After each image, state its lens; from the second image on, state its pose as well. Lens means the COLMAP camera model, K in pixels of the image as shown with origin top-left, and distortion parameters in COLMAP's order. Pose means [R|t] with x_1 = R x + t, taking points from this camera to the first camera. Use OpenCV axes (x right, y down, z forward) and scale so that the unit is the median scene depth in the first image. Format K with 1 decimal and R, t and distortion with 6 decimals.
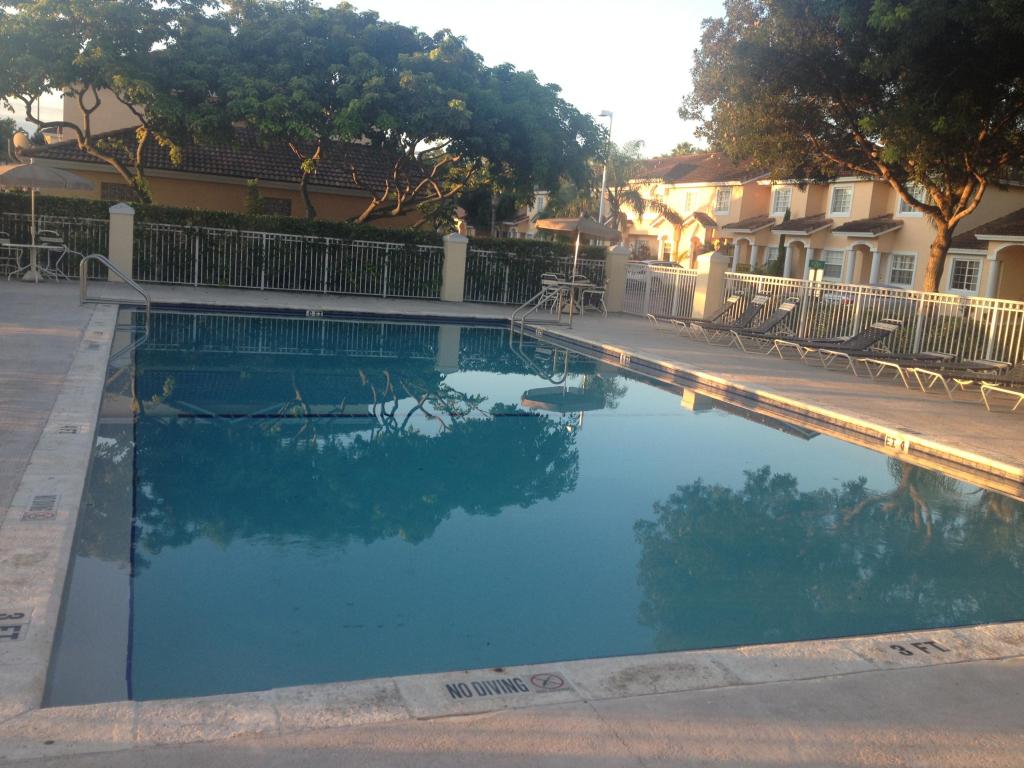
lens RADIAL K [[950.8, 0, 504.7], [0, 950.8, 376.8], [0, 0, 1]] dist [0.206123, -0.426715]
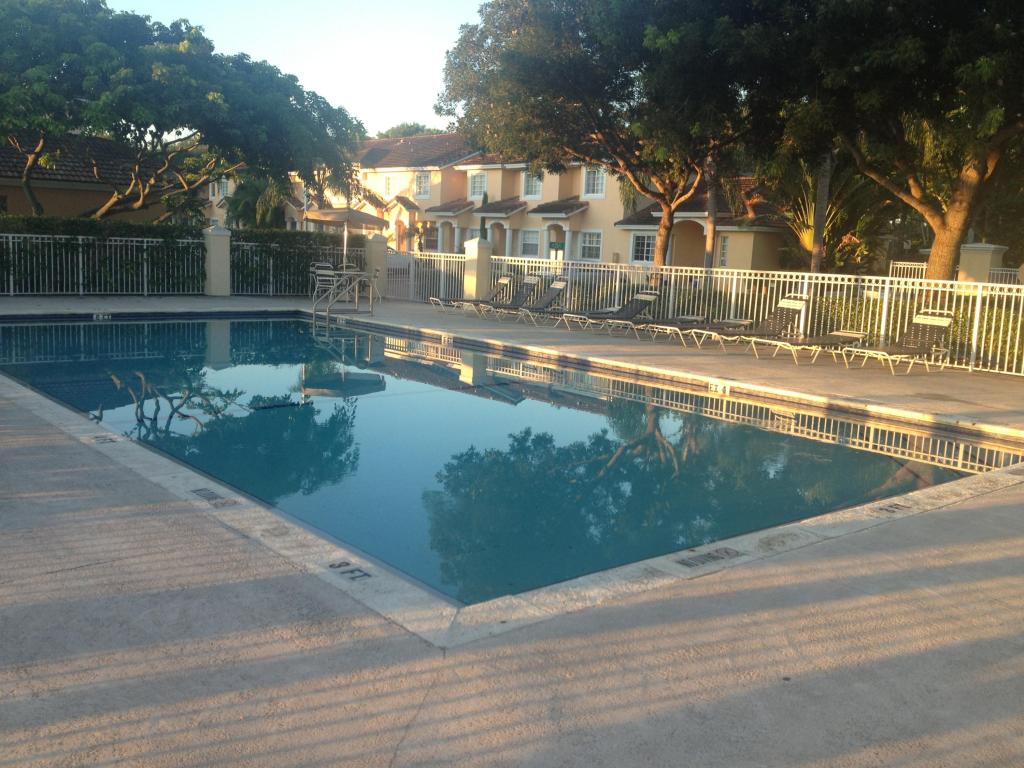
lens RADIAL K [[950.8, 0, 504.7], [0, 950.8, 376.8], [0, 0, 1]] dist [0.206123, -0.426715]
pose [[0.945227, -0.086250, 0.314814, -0.099853], [0.080478, 0.996264, 0.031315, -0.003427], [-0.316338, -0.004264, 0.948637, -0.039791]]
